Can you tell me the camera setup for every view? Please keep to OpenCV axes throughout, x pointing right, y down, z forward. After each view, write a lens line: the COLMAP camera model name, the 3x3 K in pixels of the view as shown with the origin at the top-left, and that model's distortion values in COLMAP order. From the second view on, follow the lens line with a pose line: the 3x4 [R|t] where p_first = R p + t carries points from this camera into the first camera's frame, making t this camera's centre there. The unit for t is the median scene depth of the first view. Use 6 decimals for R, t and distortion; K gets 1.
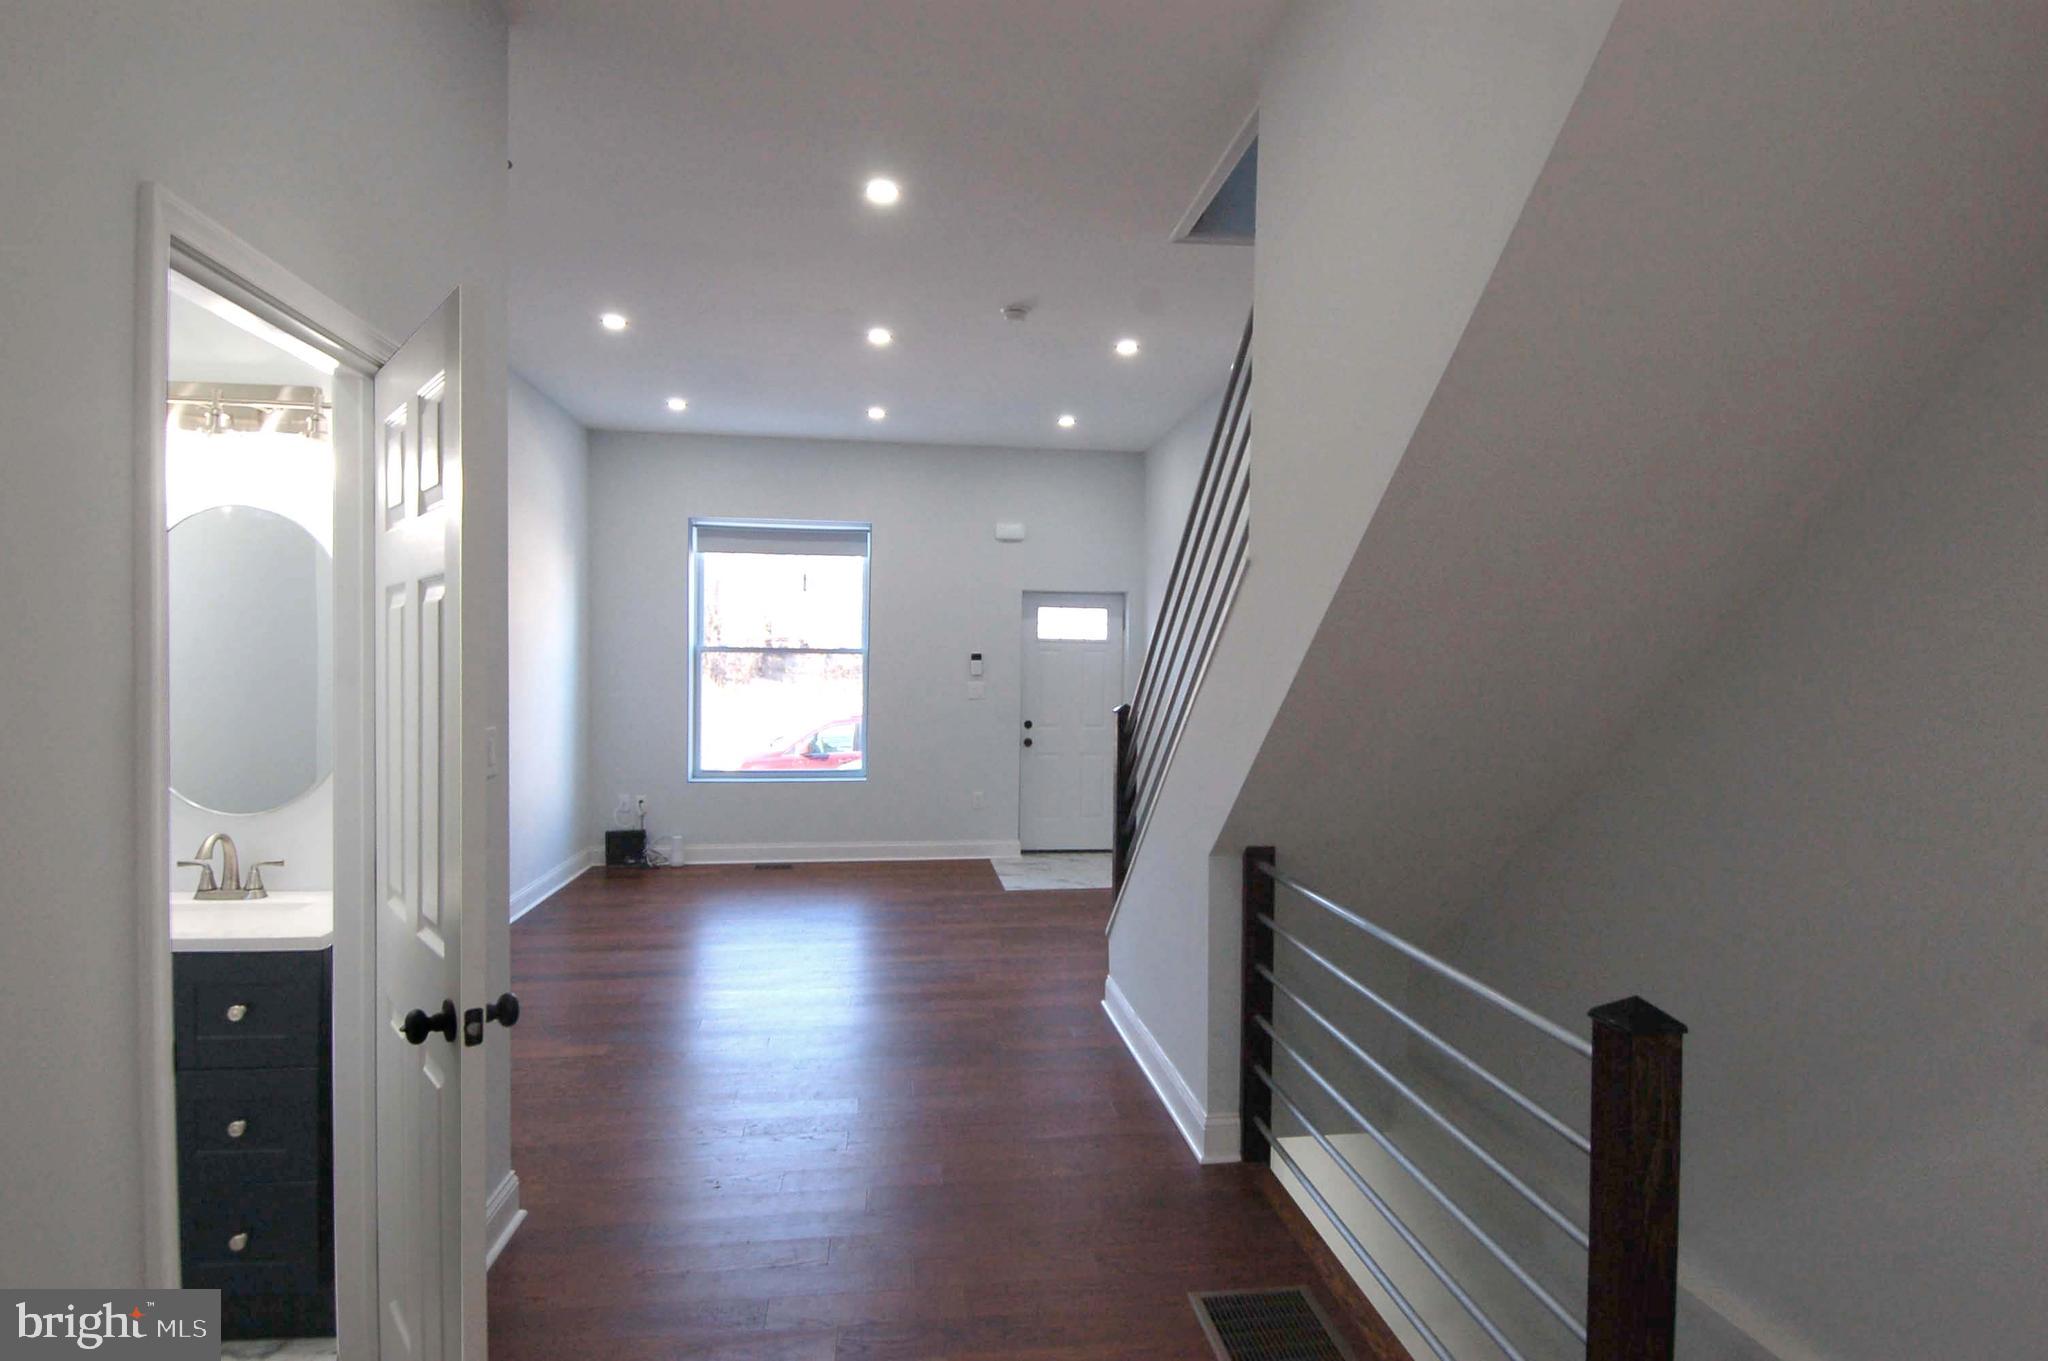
lens RADIAL K [[1086.6, 0, 1026.7], [0, 1086.6, 695.5], [0, 0, 1]] dist [0.021782, -0.017615]
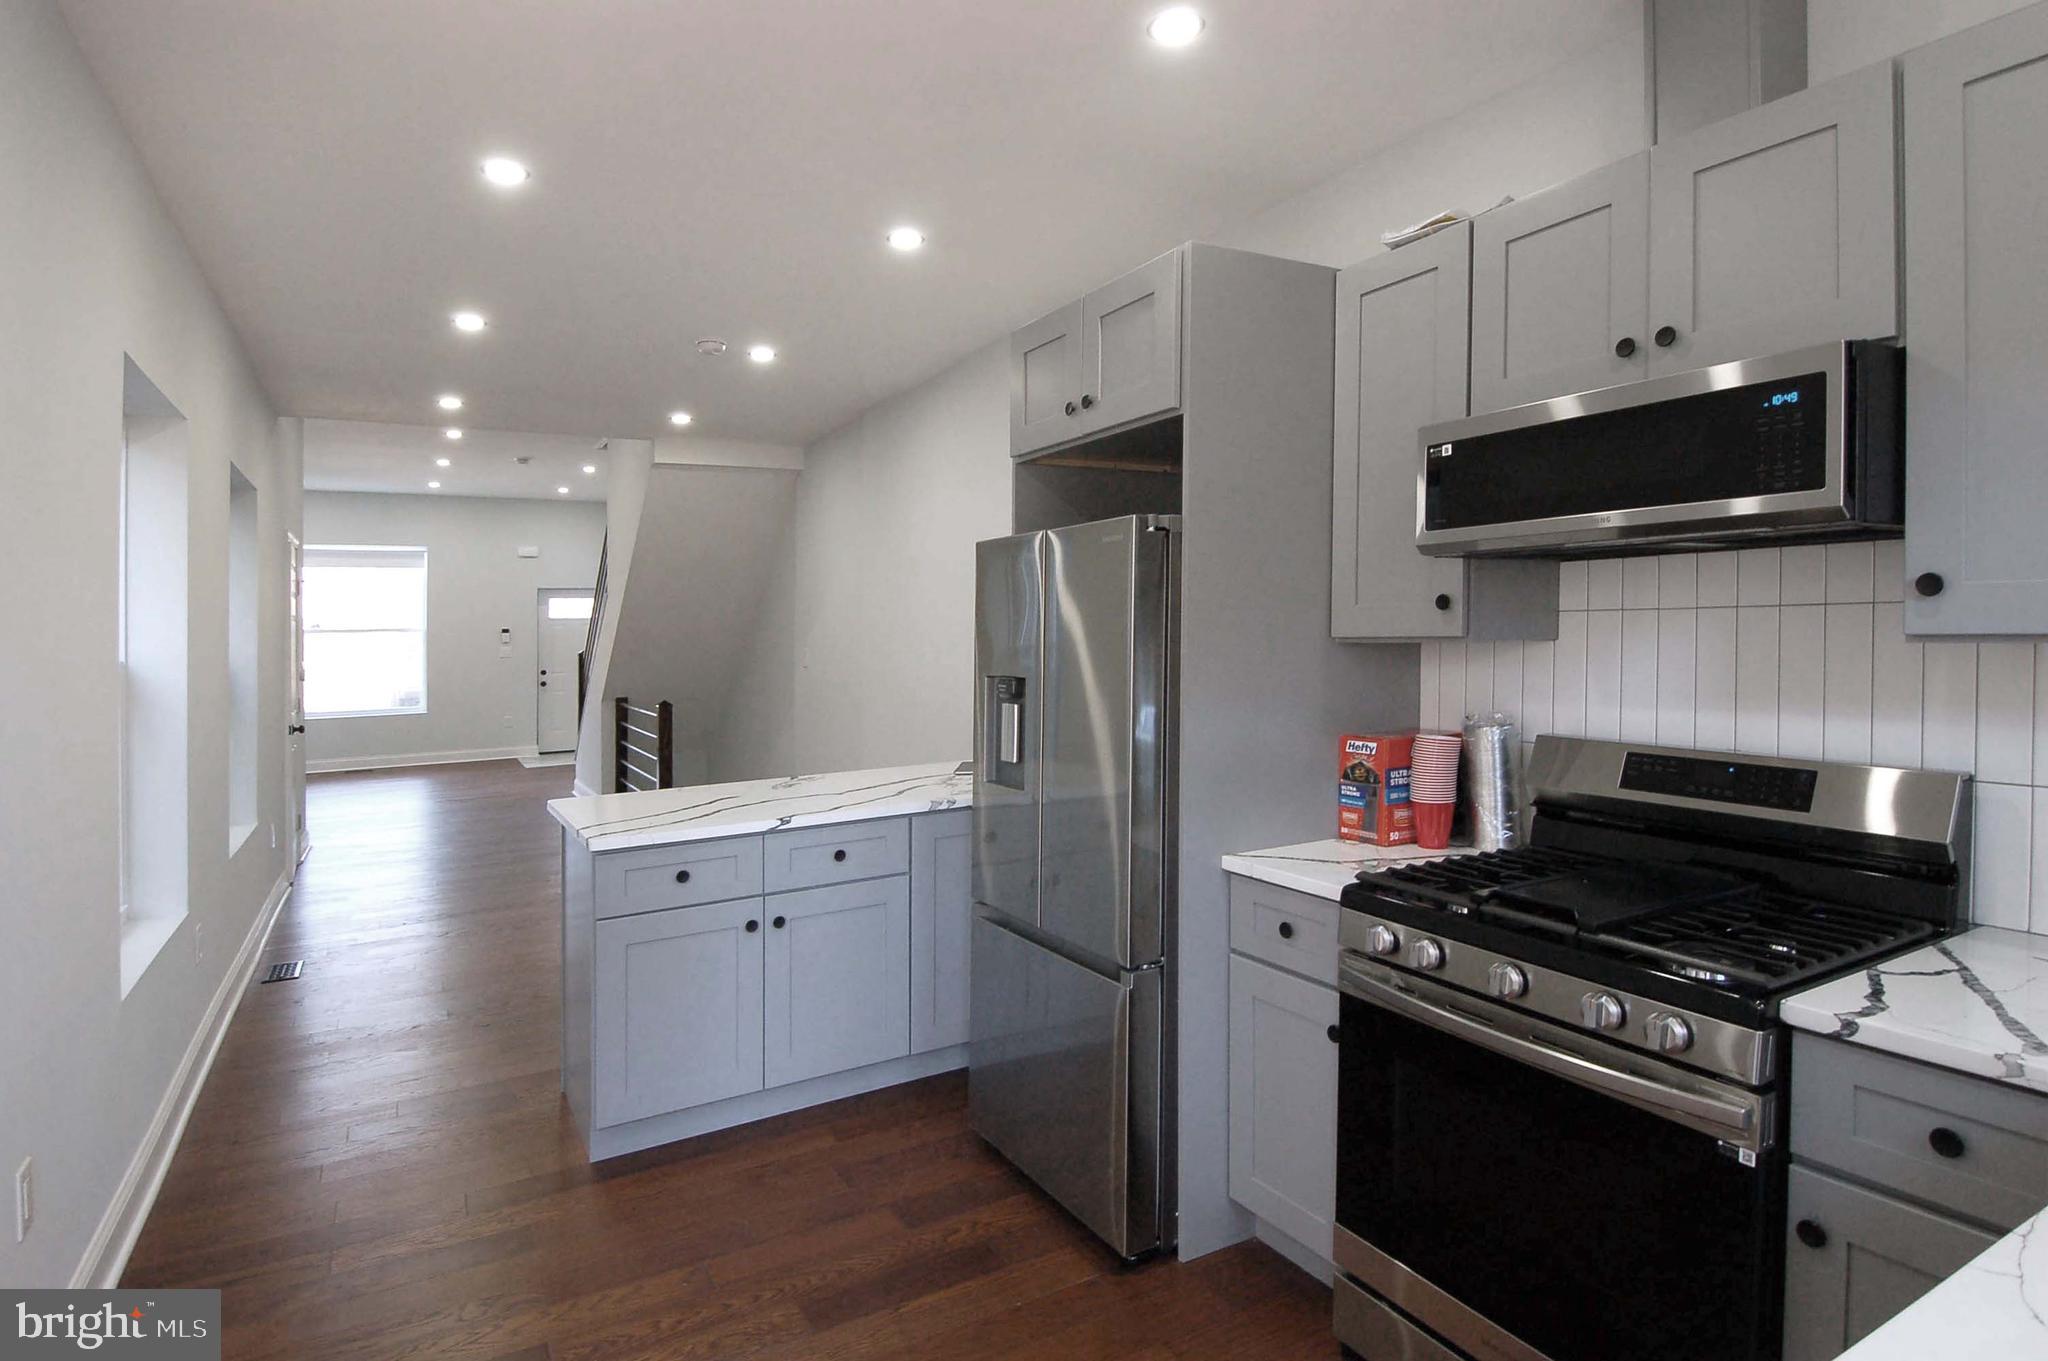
lens RADIAL K [[1086.6, 0, 1014.3], [0, 1086.6, 625.5], [0, 0, 1]] dist [0.021782, -0.017615]
pose [[0.925508, -0.020601, 0.378168, 0.040890], [0.033635, 0.999045, -0.027892, 0.028178], [-0.377232, 0.038533, 0.925317, -0.807125]]
